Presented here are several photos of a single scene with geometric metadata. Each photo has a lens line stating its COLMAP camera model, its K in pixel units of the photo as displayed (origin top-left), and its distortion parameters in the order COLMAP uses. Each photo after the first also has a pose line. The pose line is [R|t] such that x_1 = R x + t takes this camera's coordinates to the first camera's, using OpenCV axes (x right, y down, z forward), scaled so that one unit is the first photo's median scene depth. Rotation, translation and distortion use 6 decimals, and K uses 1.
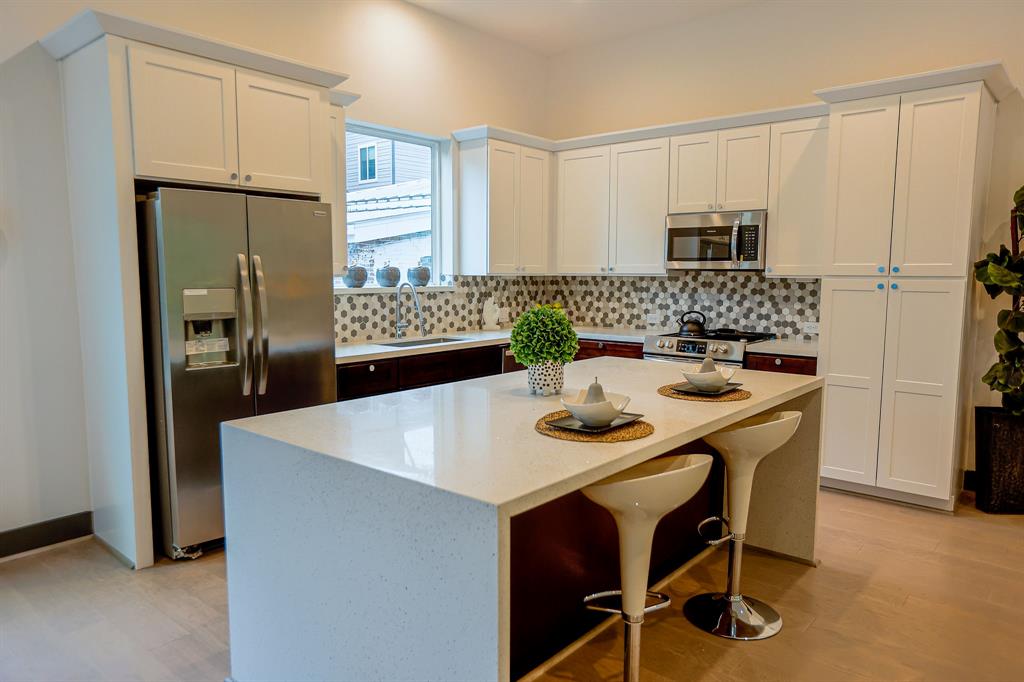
lens RADIAL K [[692.0, 0, 512.0], [0, 692.0, 341.0], [0, 0, 1]] dist [0.018556, 0.003668]
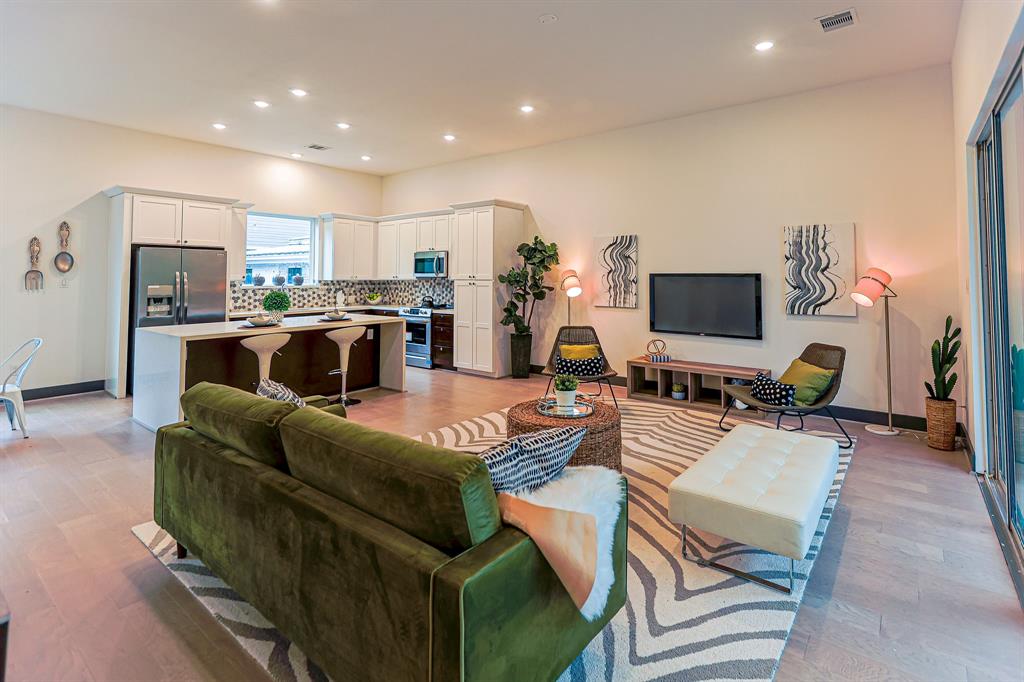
lens RADIAL K [[486.8, 0, 550.7], [0, 486.8, 258.7], [0, 0, 1]] dist [0.001378, 0.000321]
pose [[0.997267, -0.000383, 0.073879, 0.528361], [0.010727, 0.990139, -0.139674, 0.057178], [-0.073097, 0.140085, 0.987438, -0.544012]]
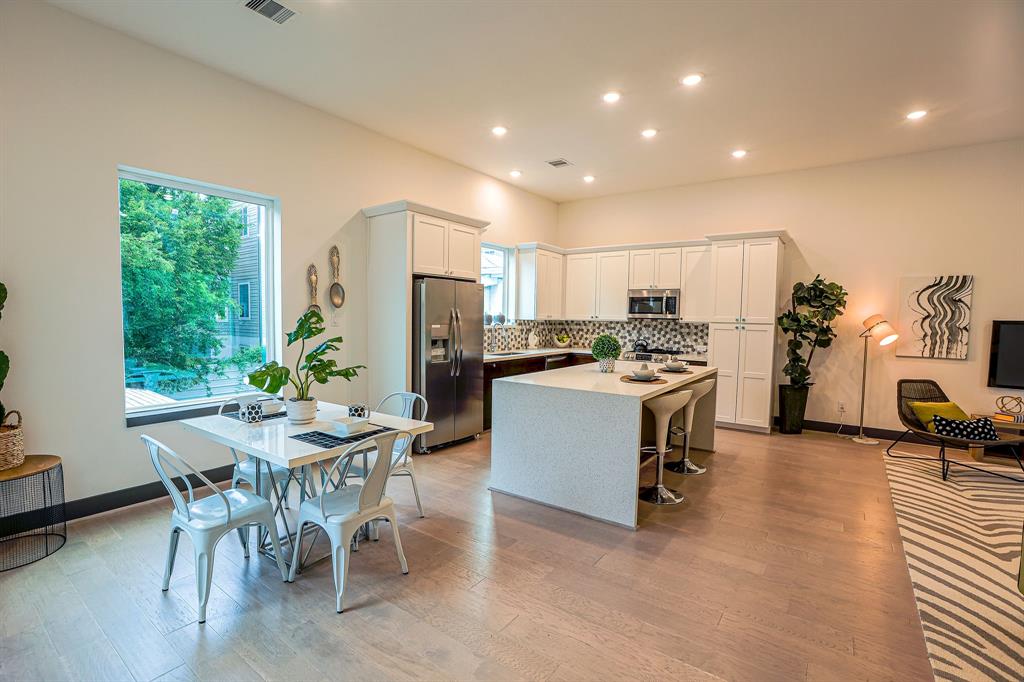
lens RADIAL K [[476.2, 0, 508.5], [0, 476.2, 344.4], [0, 0, 1]] dist [-0.022769, 0.000495]
pose [[0.996753, 0.008342, 0.080087, -0.211633], [-0.005006, 0.999115, -0.041762, 0.027486], [-0.080365, 0.041225, 0.995913, -0.288776]]
